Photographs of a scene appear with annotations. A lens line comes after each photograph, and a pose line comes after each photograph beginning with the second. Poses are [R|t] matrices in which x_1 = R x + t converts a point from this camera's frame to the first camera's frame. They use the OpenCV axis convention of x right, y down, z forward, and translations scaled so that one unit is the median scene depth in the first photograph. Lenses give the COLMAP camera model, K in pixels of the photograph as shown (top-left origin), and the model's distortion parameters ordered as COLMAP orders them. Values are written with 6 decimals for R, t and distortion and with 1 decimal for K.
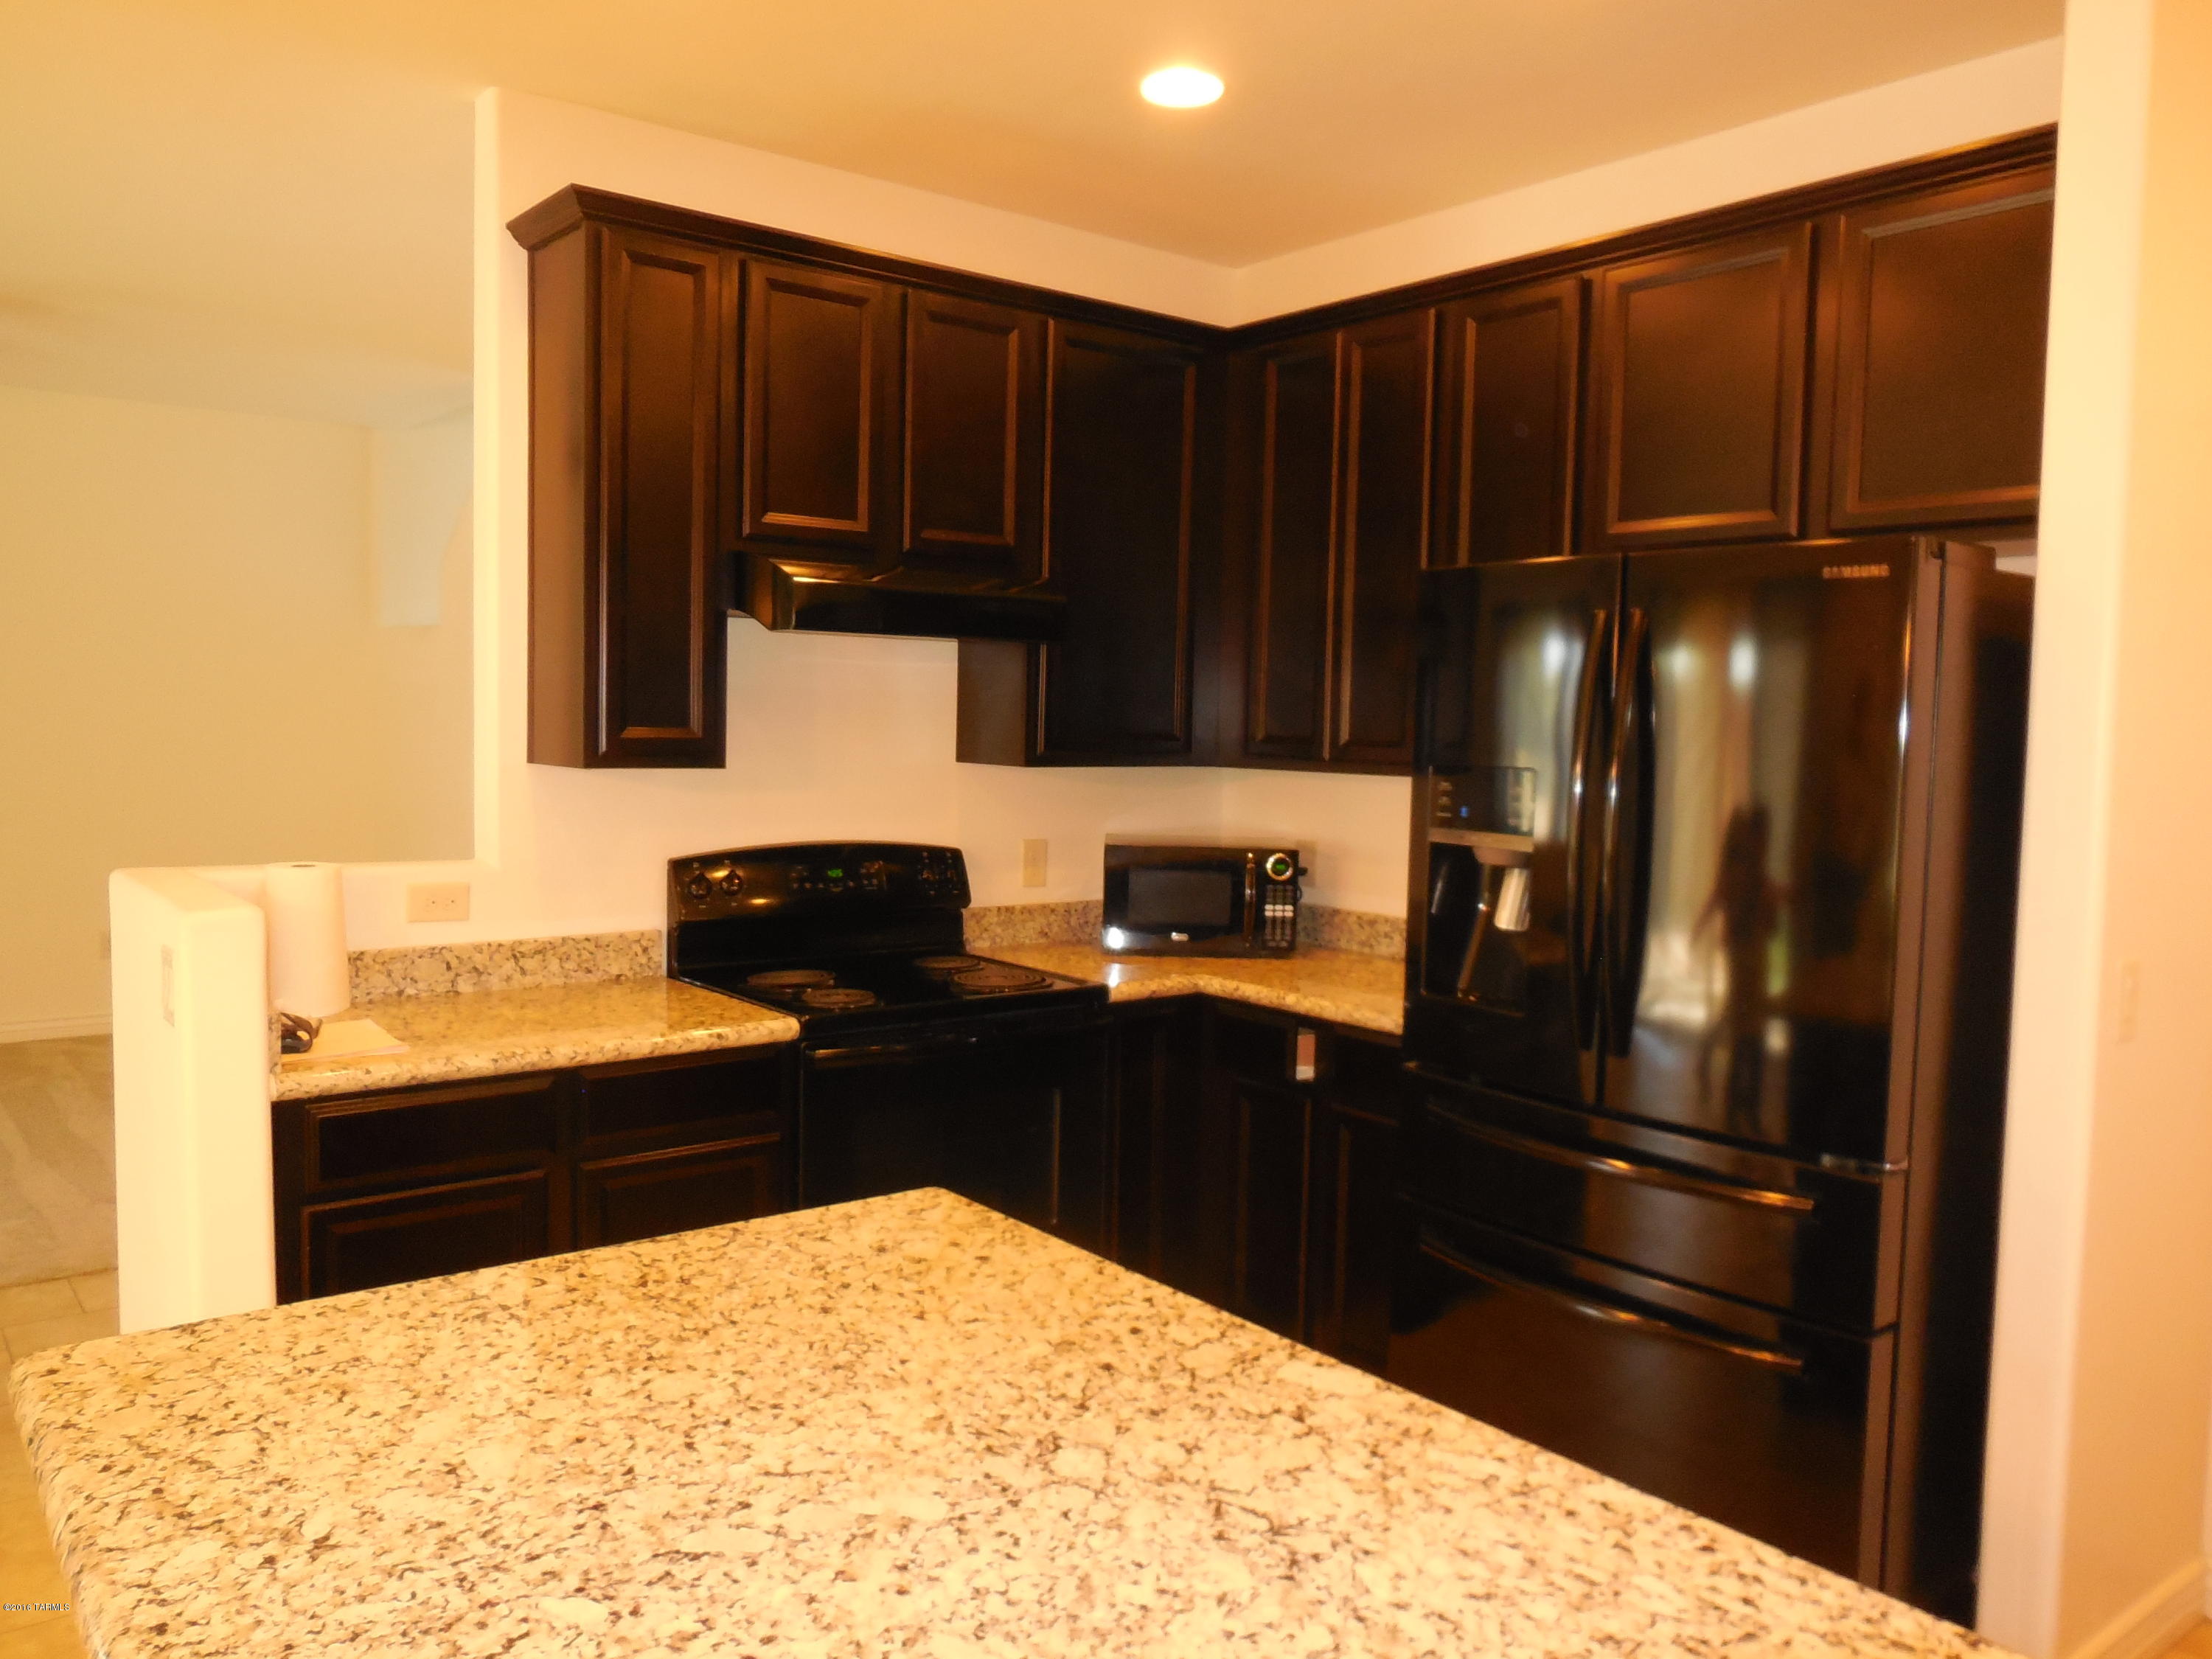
lens RADIAL K [[1666.1, 0, 1104.4], [0, 1666.1, 829.3], [0, 0, 1]] dist [-0.003356, -0.011343]
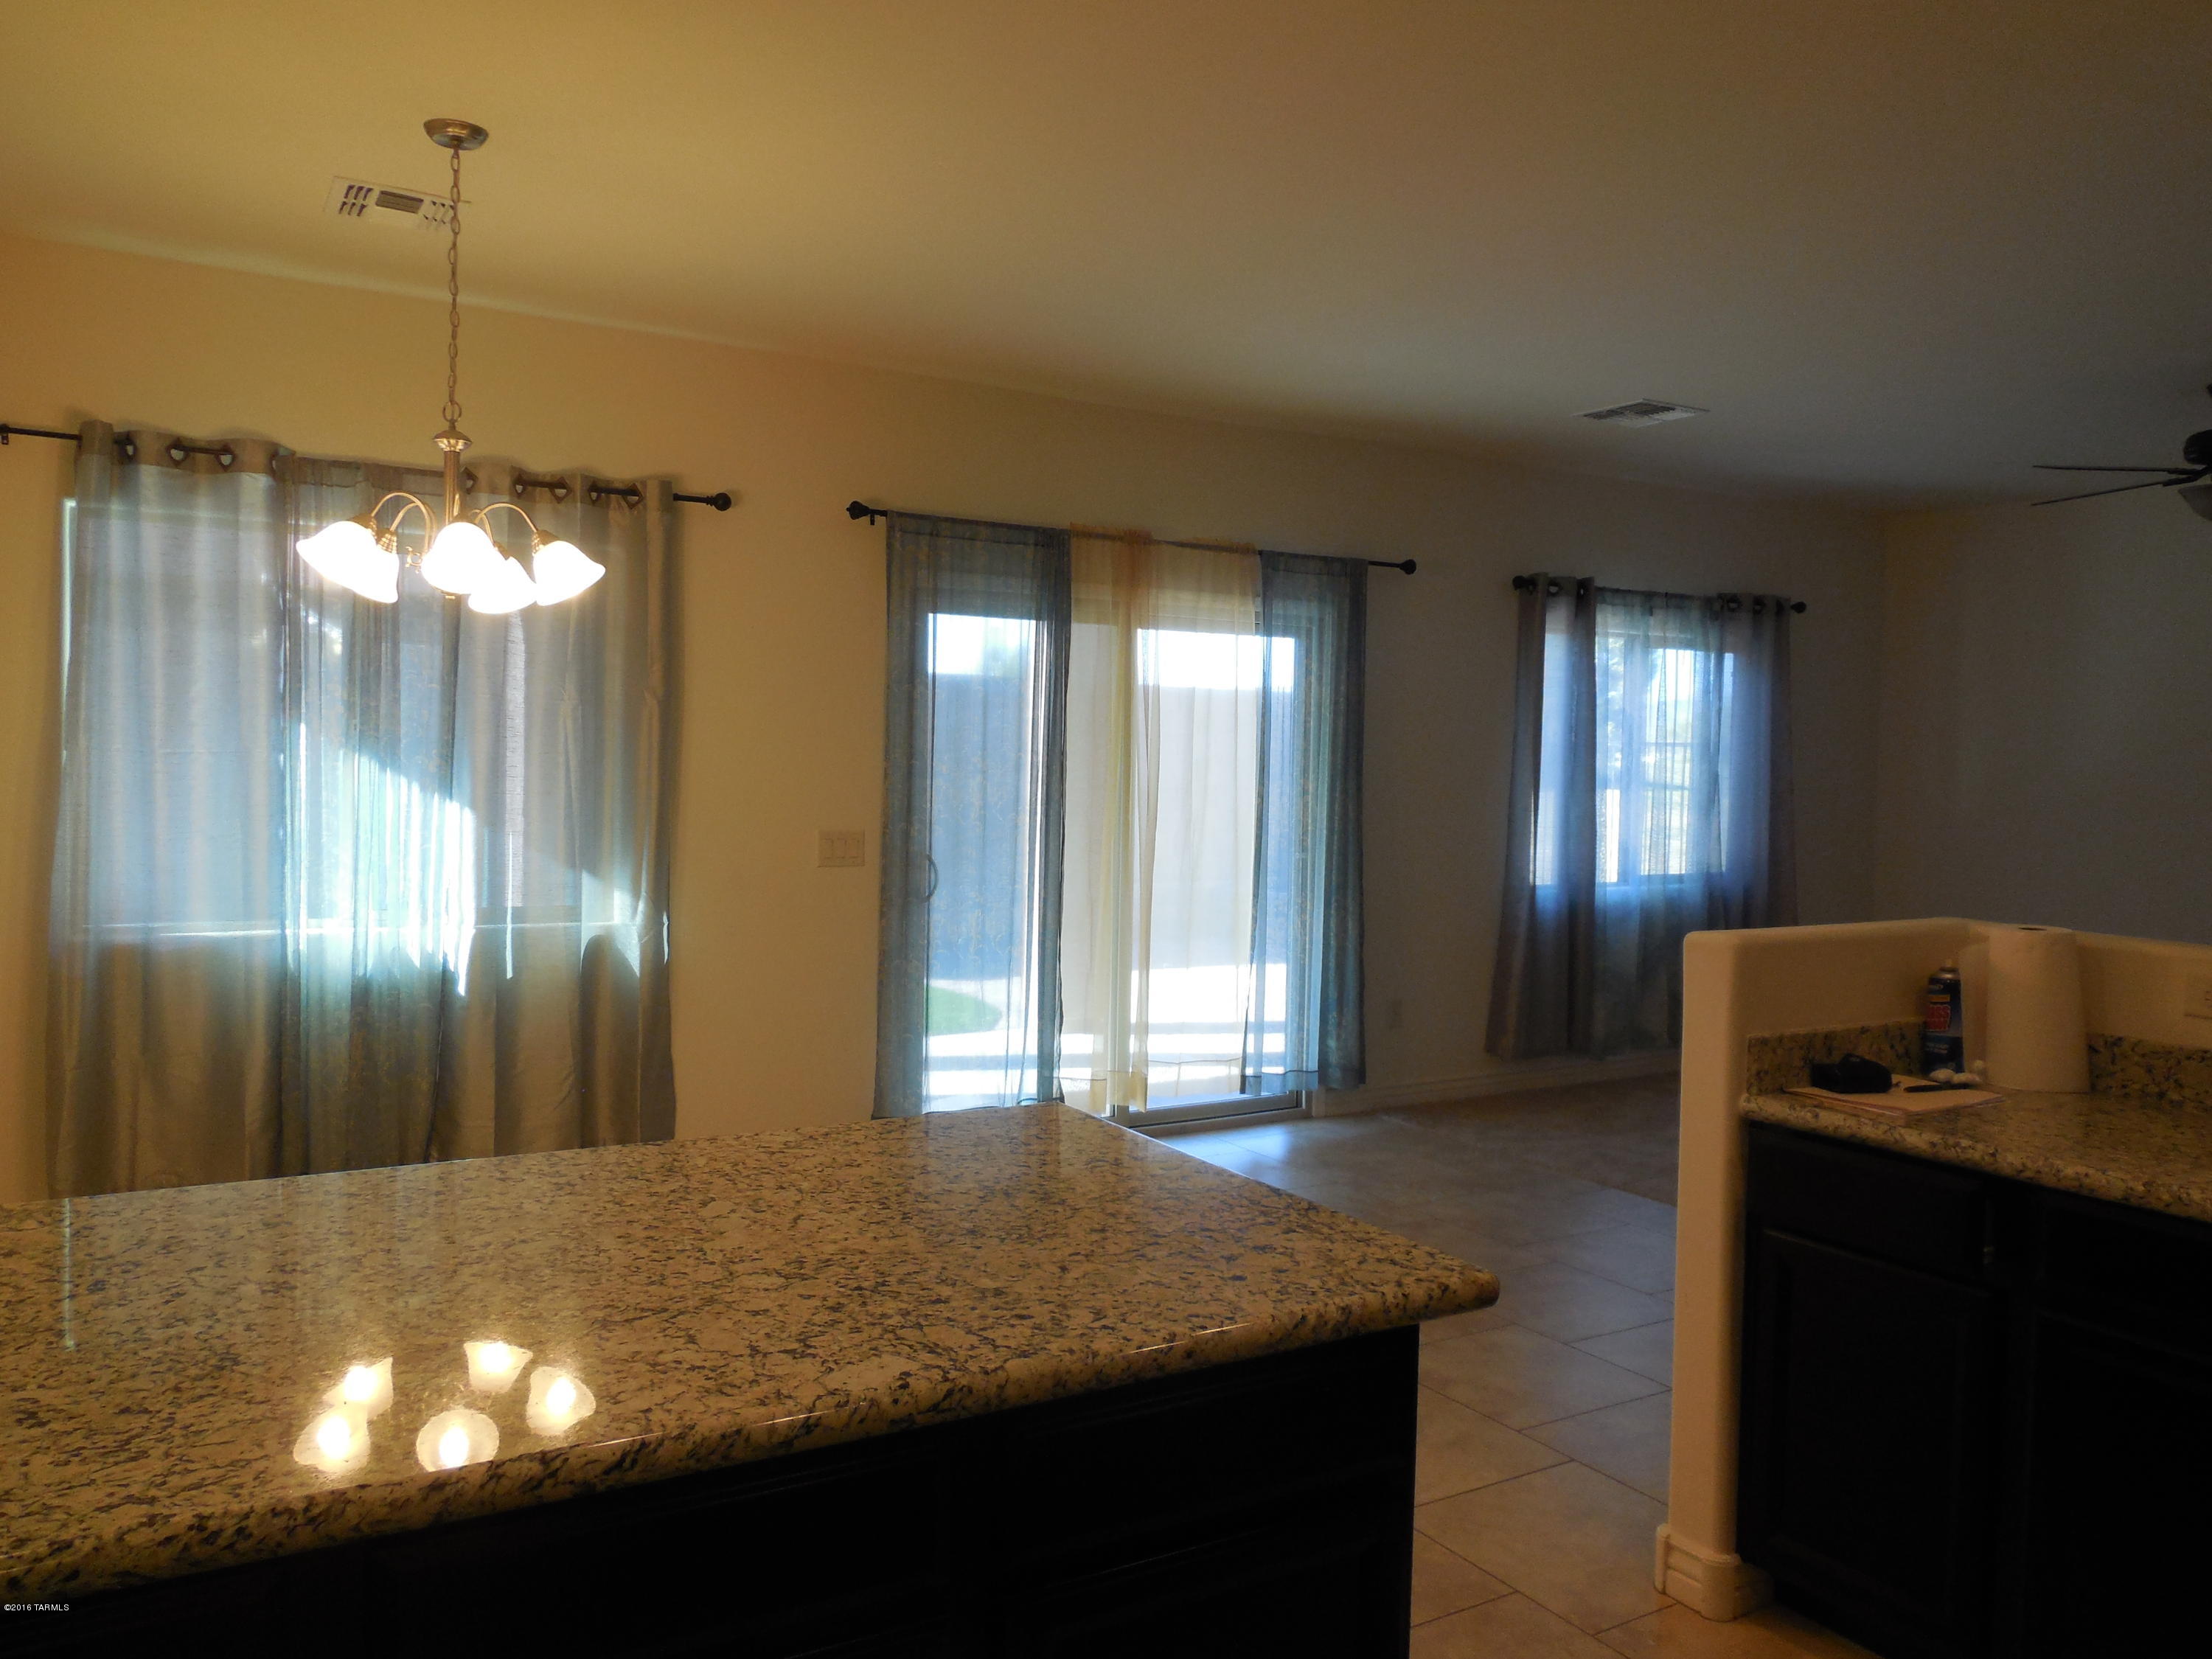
lens RADIAL K [[1666.1, 0, 1104.5], [0, 1666.1, 821.3], [0, 0, 1]] dist [-0.003356, -0.011343]
pose [[-0.148529, 0.009506, -0.988862, 1.166415], [-0.086929, 0.995957, 0.022631, -0.032269], [0.985080, 0.089322, -0.147102, 1.346035]]
